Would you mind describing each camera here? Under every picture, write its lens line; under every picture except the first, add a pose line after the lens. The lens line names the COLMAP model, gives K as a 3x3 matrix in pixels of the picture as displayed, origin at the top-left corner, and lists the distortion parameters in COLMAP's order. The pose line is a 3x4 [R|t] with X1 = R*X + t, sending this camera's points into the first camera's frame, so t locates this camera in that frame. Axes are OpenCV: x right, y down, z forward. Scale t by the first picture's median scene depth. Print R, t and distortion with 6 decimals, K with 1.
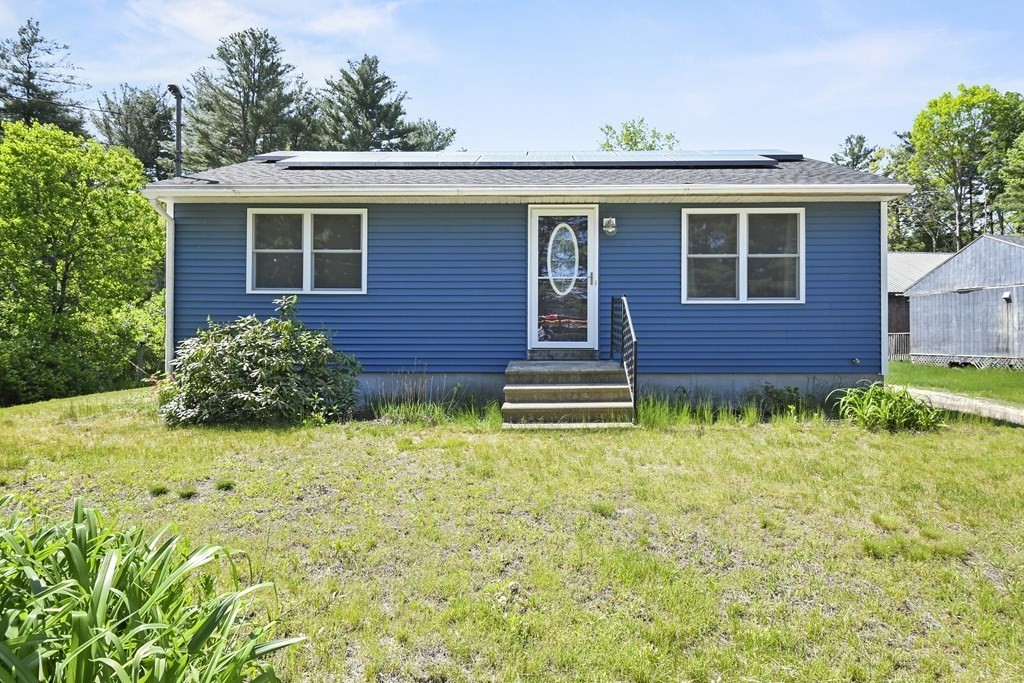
lens RADIAL K [[553.8, 0, 513.6], [0, 553.8, 330.8], [0, 0, 1]] dist [-0.007808, -0.006122]
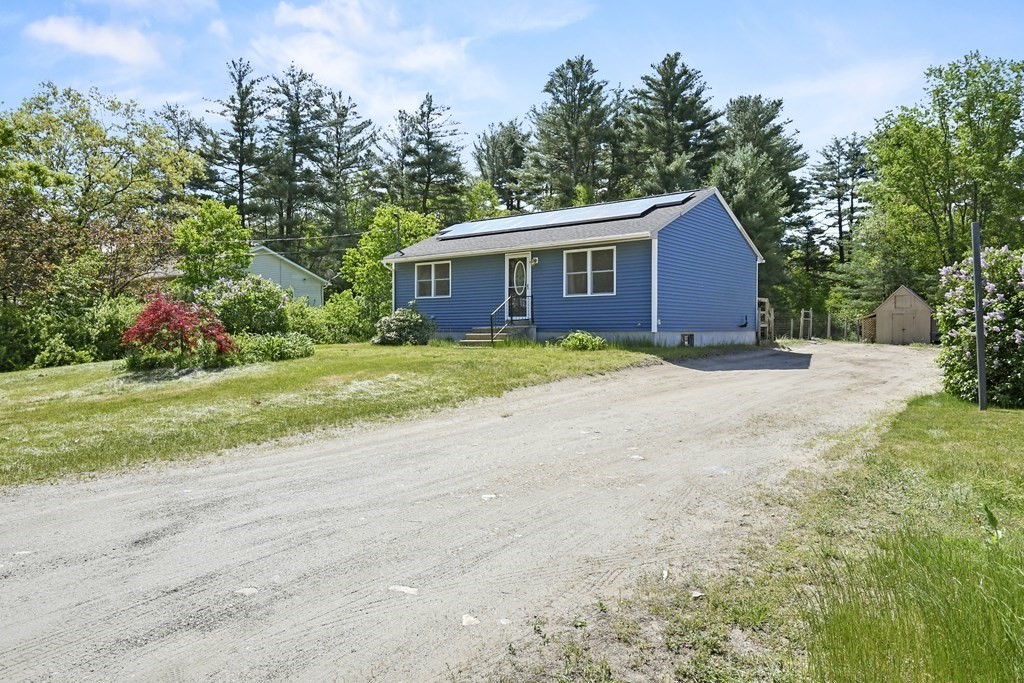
lens RADIAL K [[664.6, 0, 512.7], [0, 664.6, 337.8], [0, 0, 1]] dist [0.014574, 0.001436]
pose [[0.789625, 0.006103, -0.613559, 0.306793], [0.004743, 0.999860, 0.016049, 0.010975], [0.613571, -0.015582, 0.789486, -0.193050]]
